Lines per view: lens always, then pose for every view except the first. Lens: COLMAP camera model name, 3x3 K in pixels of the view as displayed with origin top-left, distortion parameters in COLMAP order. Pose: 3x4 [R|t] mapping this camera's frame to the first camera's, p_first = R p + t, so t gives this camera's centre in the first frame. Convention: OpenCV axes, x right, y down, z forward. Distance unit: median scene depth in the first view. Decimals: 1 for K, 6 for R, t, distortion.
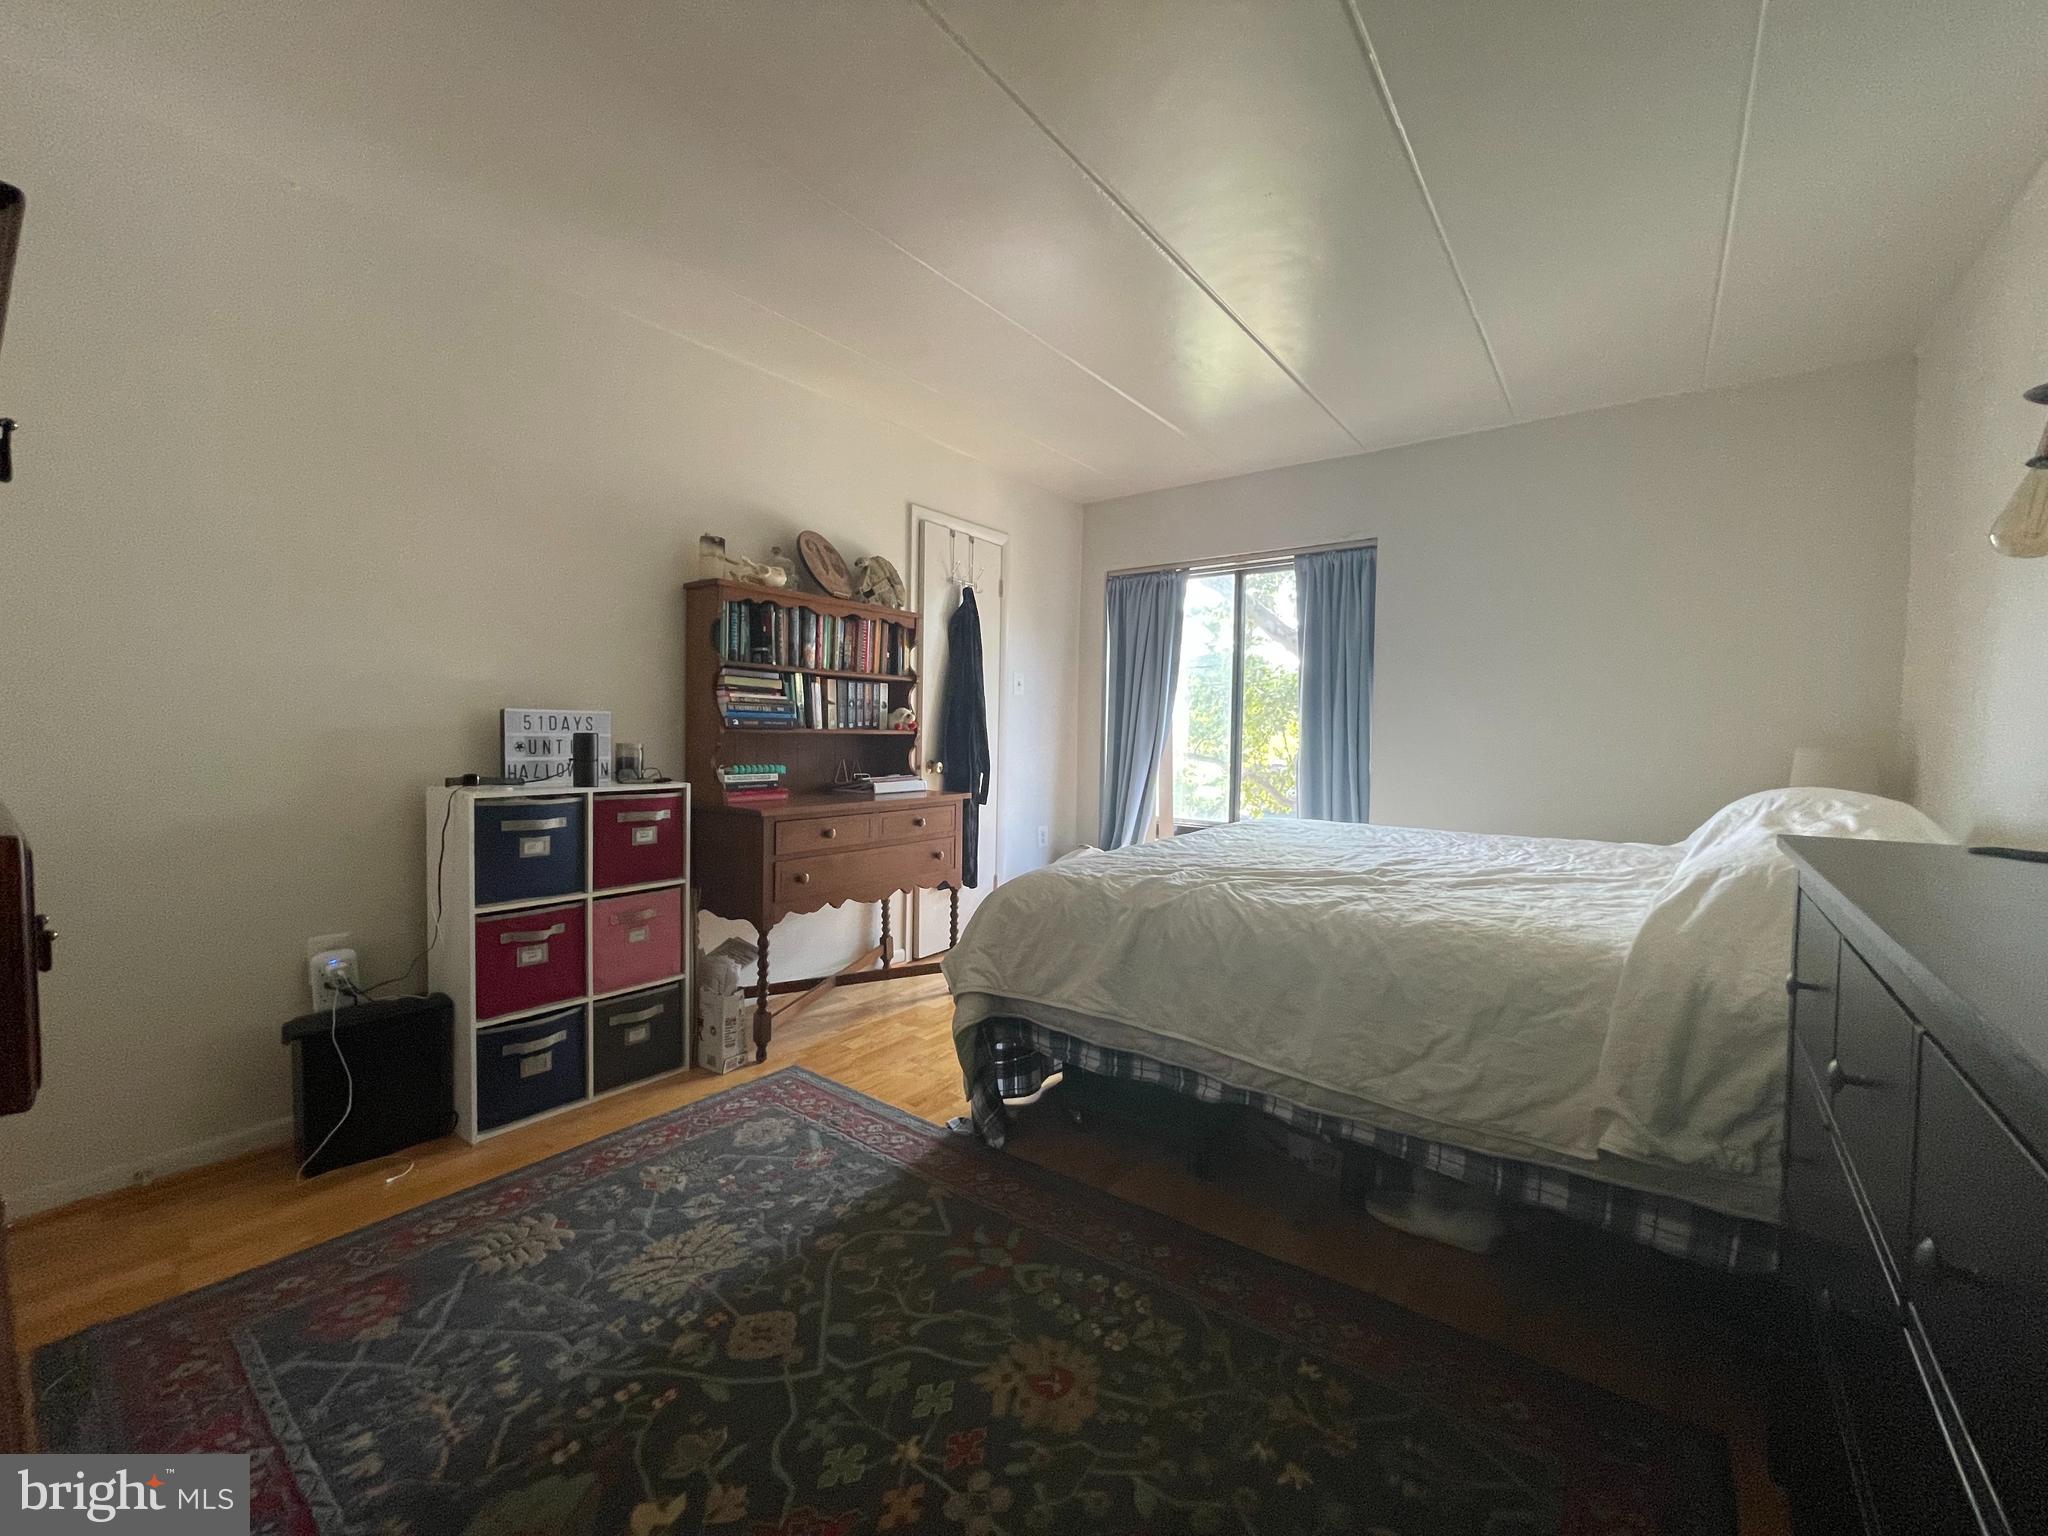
lens RADIAL K [[823.5, 0, 1023.6], [0, 823.5, 751.0], [0, 0, 1]] dist [-0.010221, 0.002004]
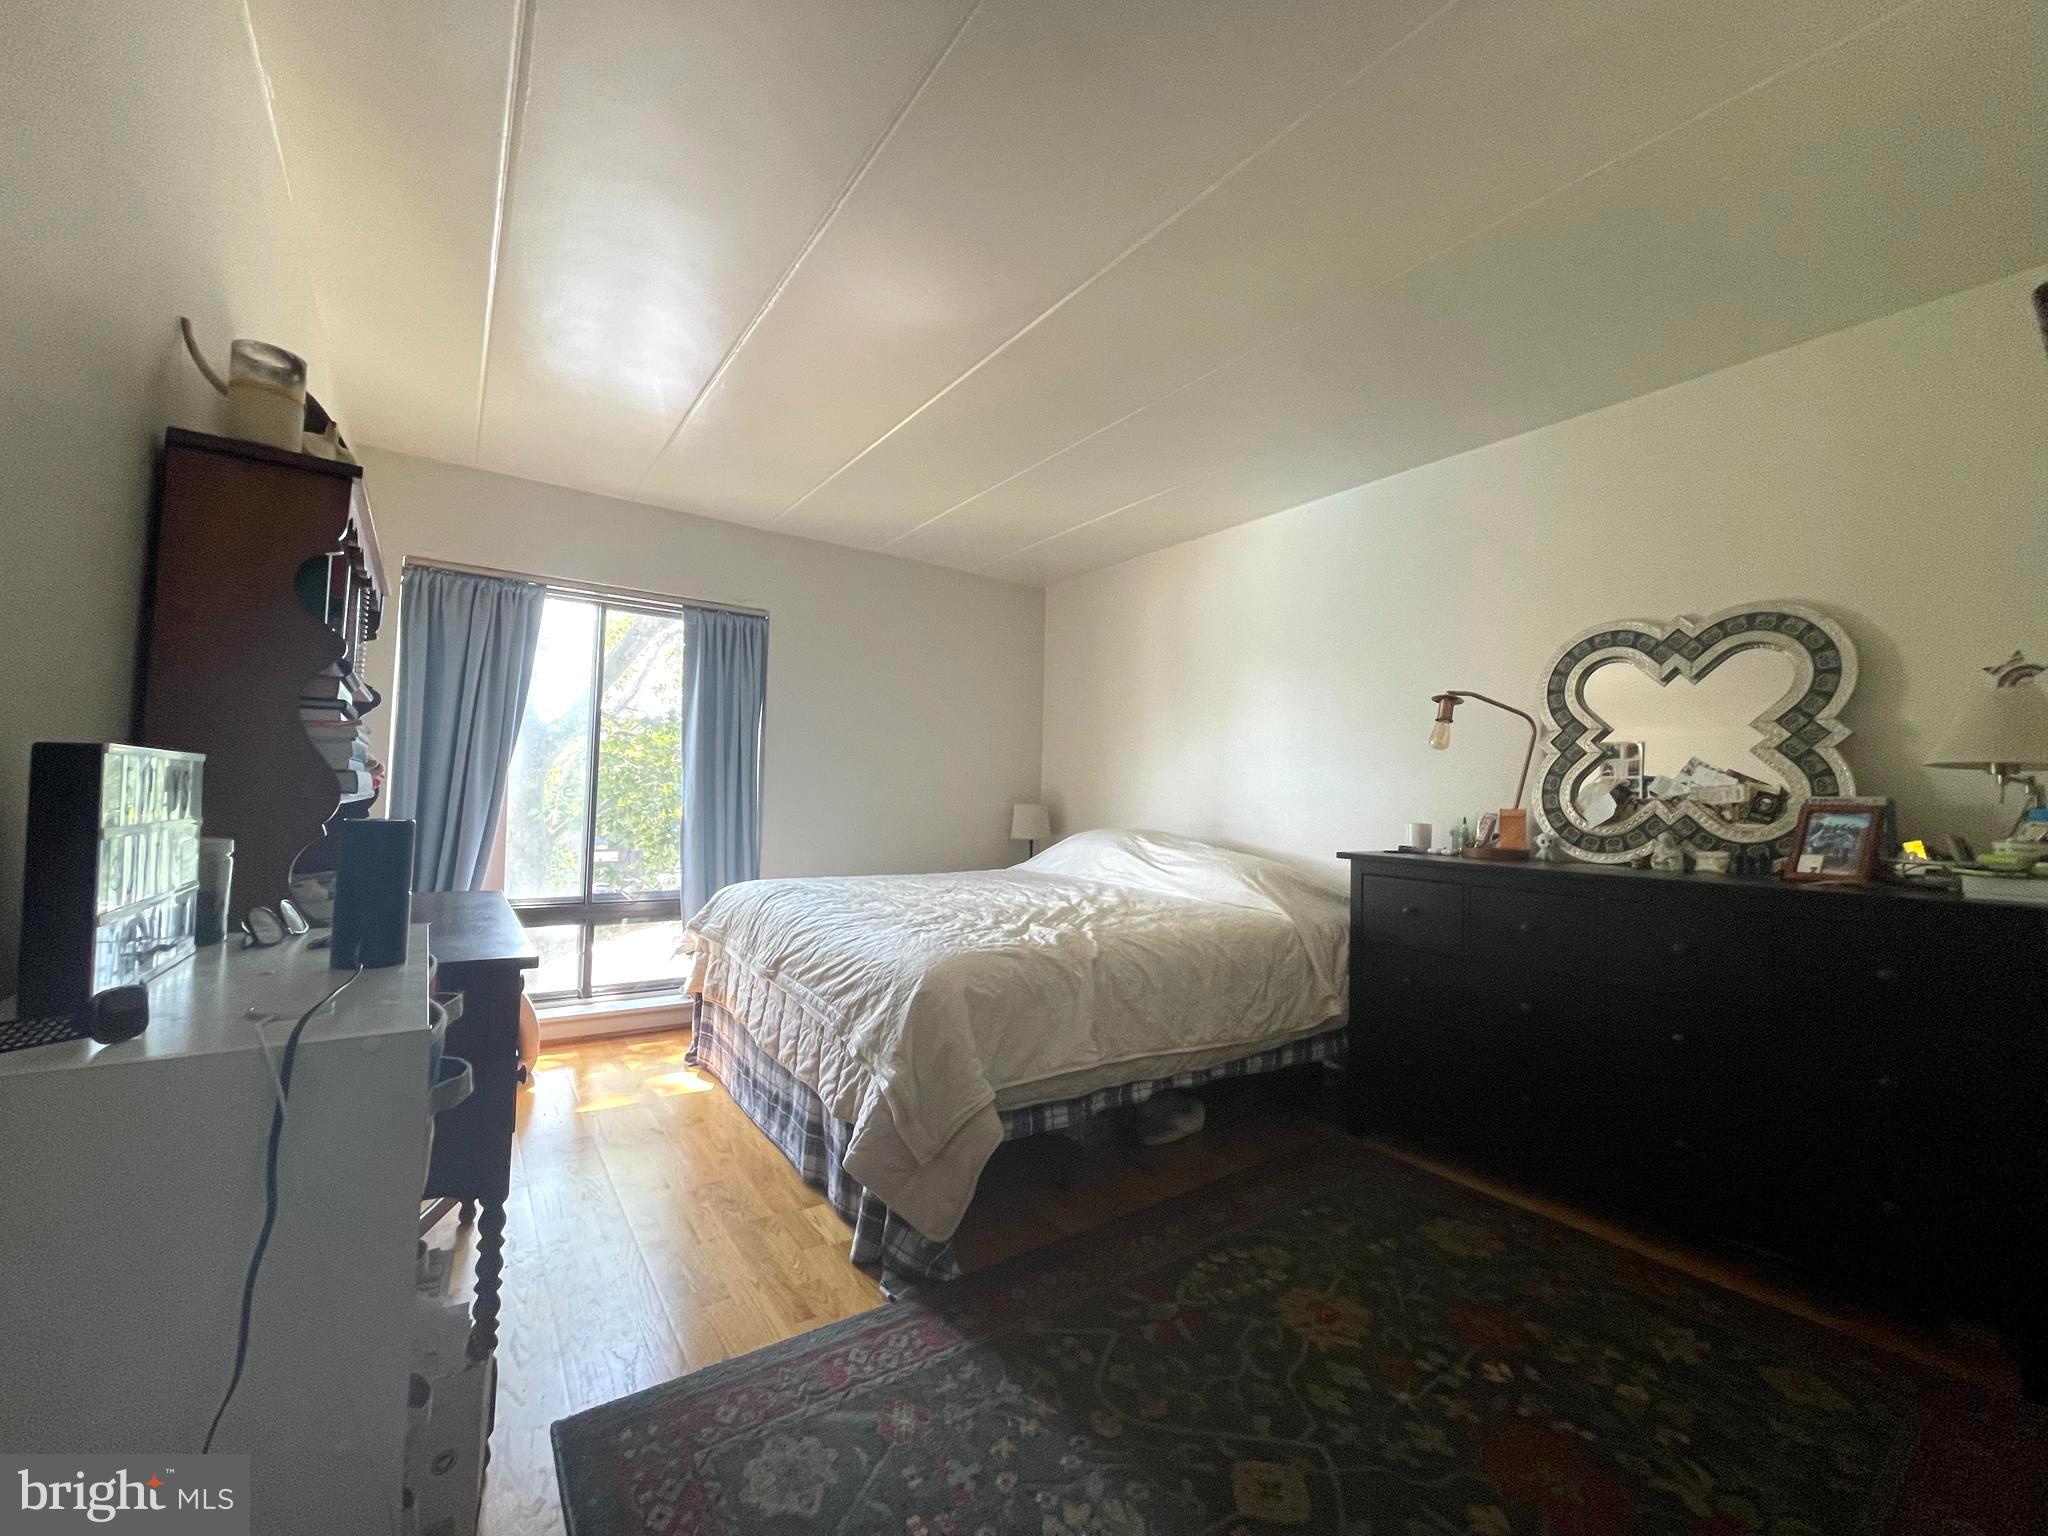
lens RADIAL K [[823.5, 0, 1018.6], [0, 823.5, 778.1], [0, 0, 1]] dist [-0.010221, 0.002004]
pose [[0.301200, 0.021973, 0.953308, -0.969892], [0.004532, 0.999690, -0.024475, -0.030796], [-0.953550, 0.011692, 0.301007, 0.754449]]
